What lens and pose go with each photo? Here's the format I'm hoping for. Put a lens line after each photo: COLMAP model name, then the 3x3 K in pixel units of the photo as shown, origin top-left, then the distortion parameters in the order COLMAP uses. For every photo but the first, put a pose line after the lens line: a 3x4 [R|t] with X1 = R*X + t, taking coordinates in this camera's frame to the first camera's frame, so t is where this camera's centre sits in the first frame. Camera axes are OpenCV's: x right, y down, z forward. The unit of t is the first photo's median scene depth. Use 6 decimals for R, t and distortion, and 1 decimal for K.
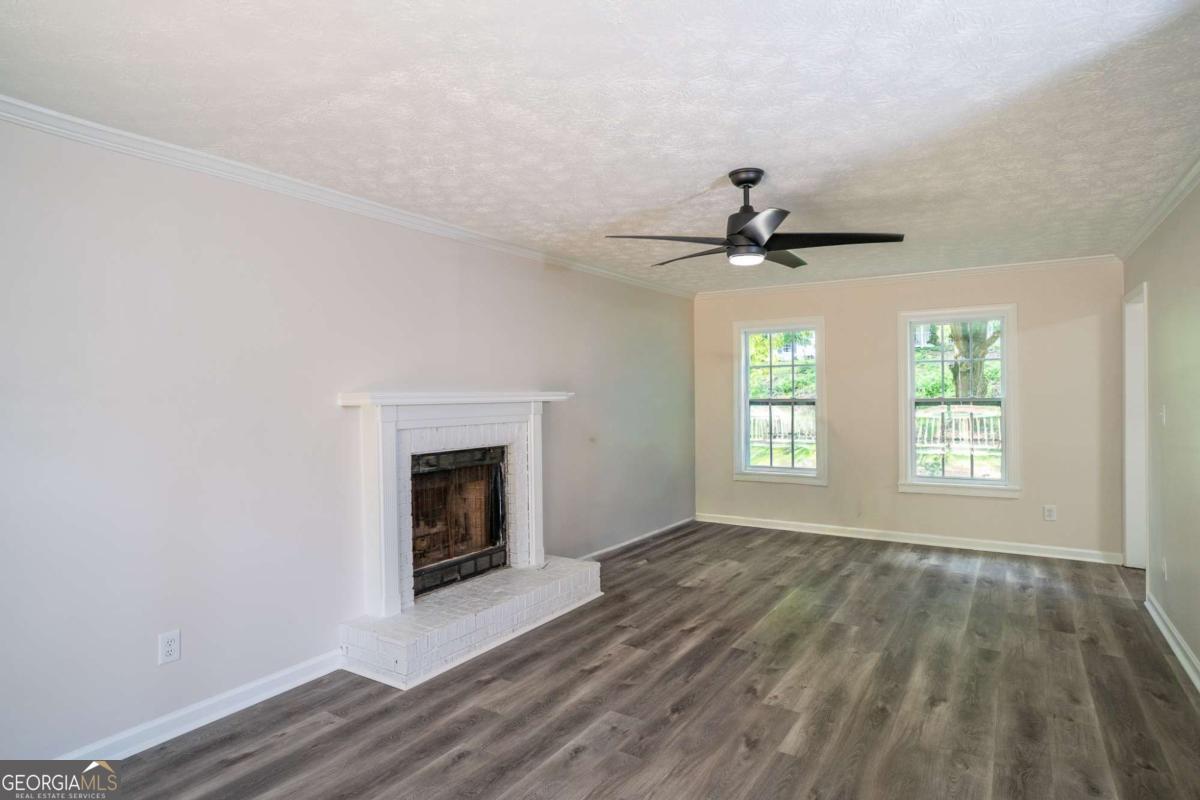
lens RADIAL K [[661.2, 0, 600.2], [0, 661.2, 402.7], [0, 0, 1]] dist [-0.045330, 0.035422]
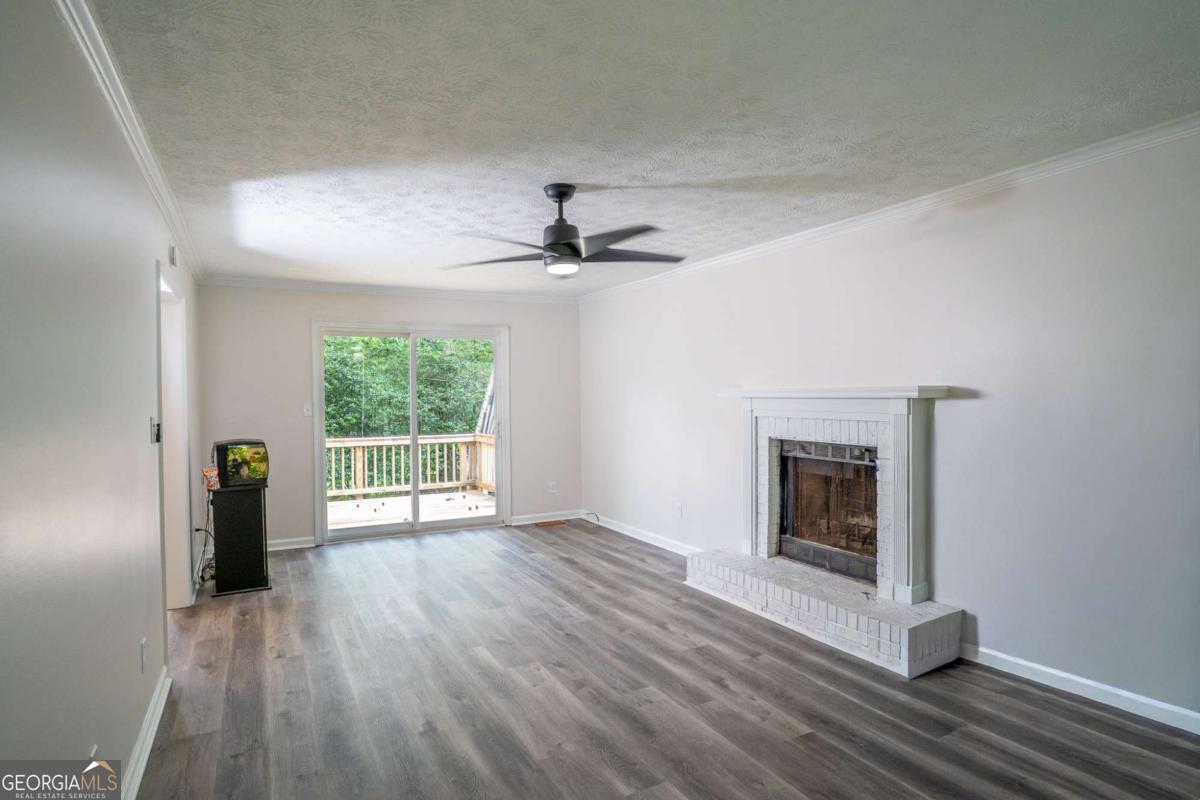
lens RADIAL K [[661.2, 0, 600.2], [0, 661.2, 402.7], [0, 0, 1]] dist [-0.045330, 0.035422]
pose [[-0.498577, 0.025357, -0.866475, 1.099548], [0.005228, 0.999642, 0.026246, -0.026689], [0.866830, 0.008555, -0.498531, 1.548634]]
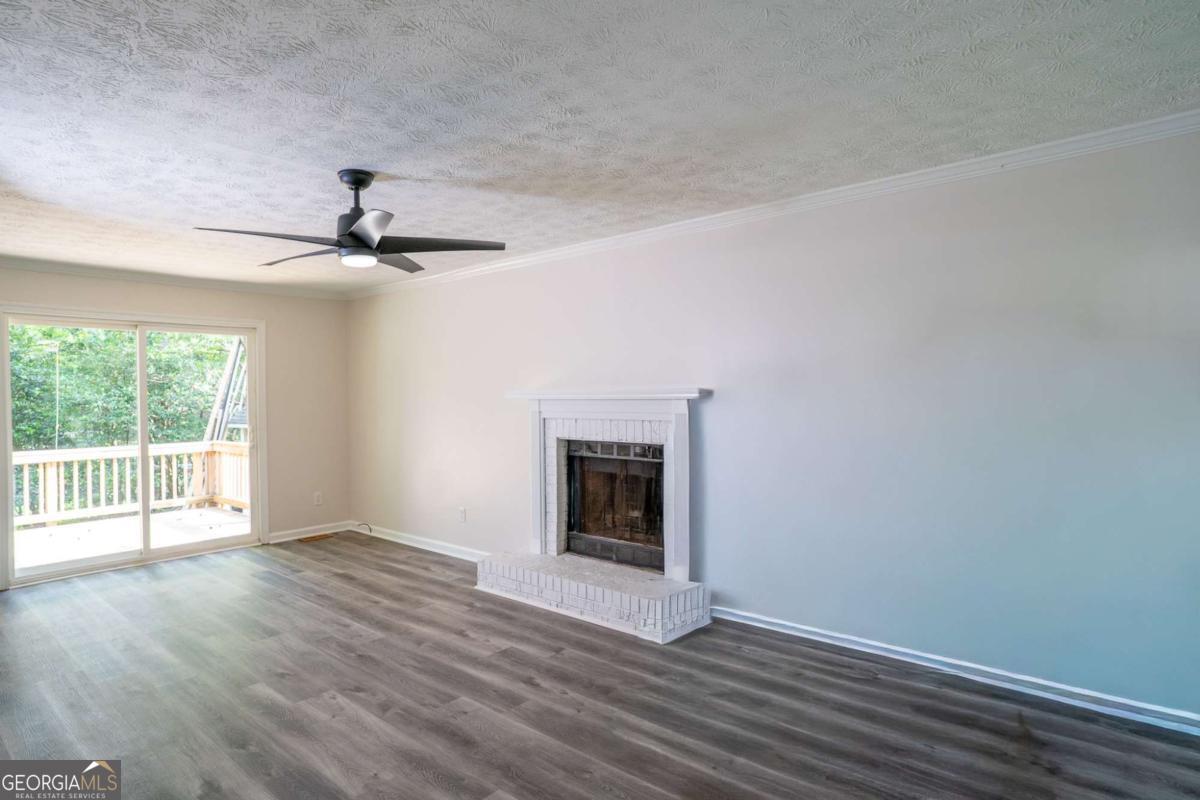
lens RADIAL K [[661.2, 0, 600.2], [0, 661.2, 402.7], [0, 0, 1]] dist [-0.045330, 0.035422]
pose [[-0.150729, 0.024613, -0.988269, 1.123348], [0.002914, 0.999697, 0.024454, -0.027028], [0.988571, 0.000806, -0.150755, 1.470863]]
